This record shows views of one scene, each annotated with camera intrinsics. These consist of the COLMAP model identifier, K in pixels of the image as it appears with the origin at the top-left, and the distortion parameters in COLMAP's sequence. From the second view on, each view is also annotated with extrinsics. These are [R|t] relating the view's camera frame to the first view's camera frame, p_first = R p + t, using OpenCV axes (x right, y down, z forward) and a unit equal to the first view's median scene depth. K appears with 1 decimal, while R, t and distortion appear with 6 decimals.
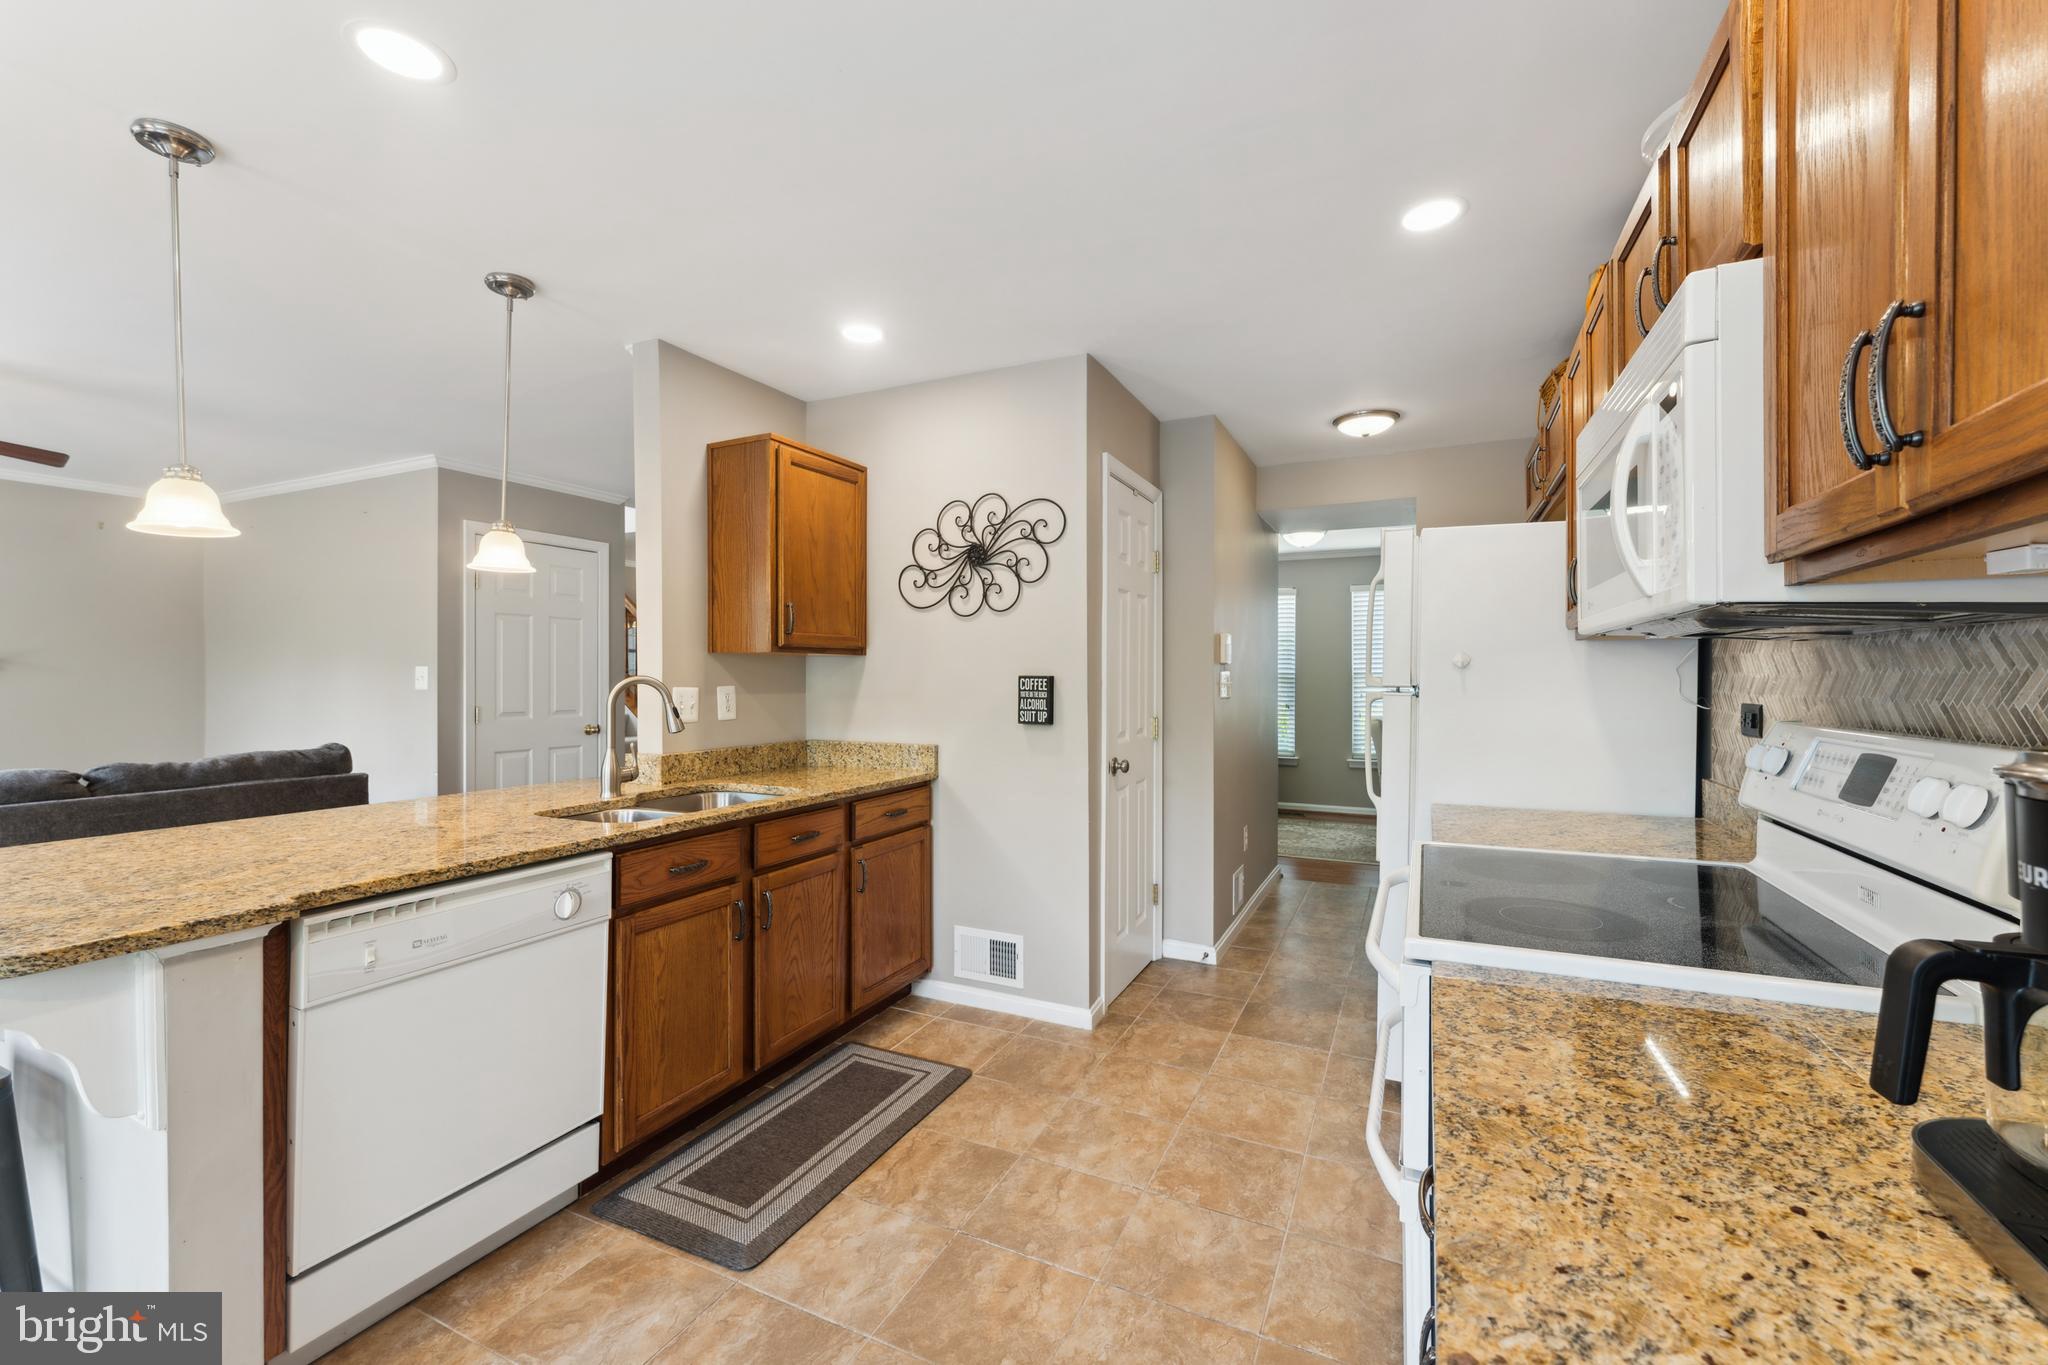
lens RADIAL K [[843.5, 0, 1023.4], [0, 843.5, 677.1], [0, 0, 1]] dist [0.000218, 0.000375]
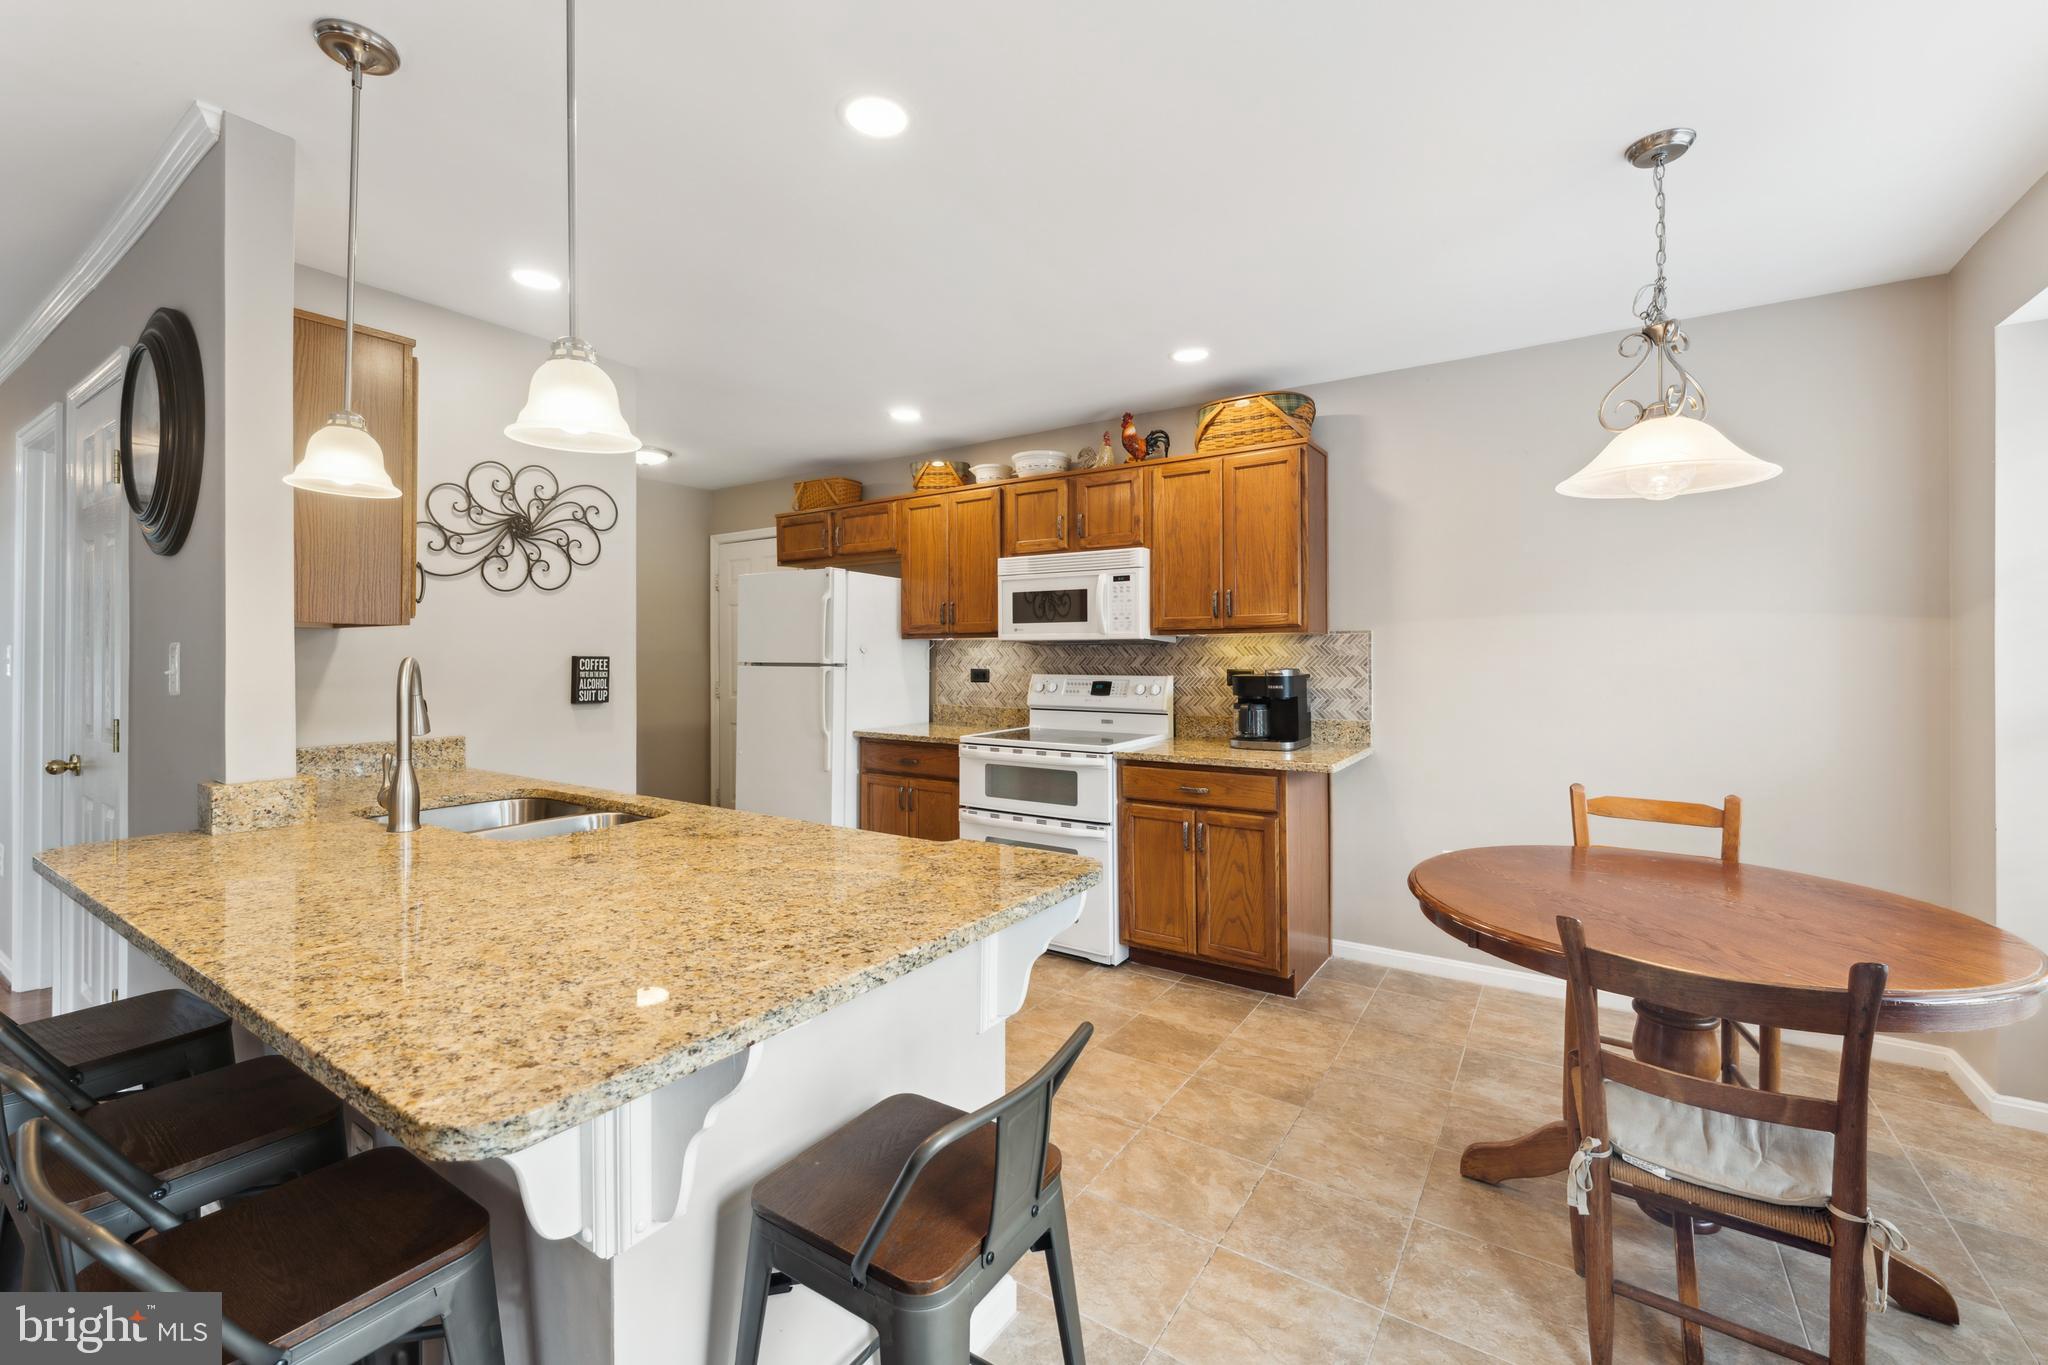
lens RADIAL K [[843.5, 0, 1023.4], [0, 843.5, 677.1], [0, 0, 1]] dist [0.000218, 0.000375]
pose [[0.142824, -0.026403, 0.989396, -0.905948], [-0.008063, 0.999580, 0.027839, -0.009283], [-0.989715, -0.011953, 0.142552, 0.314714]]
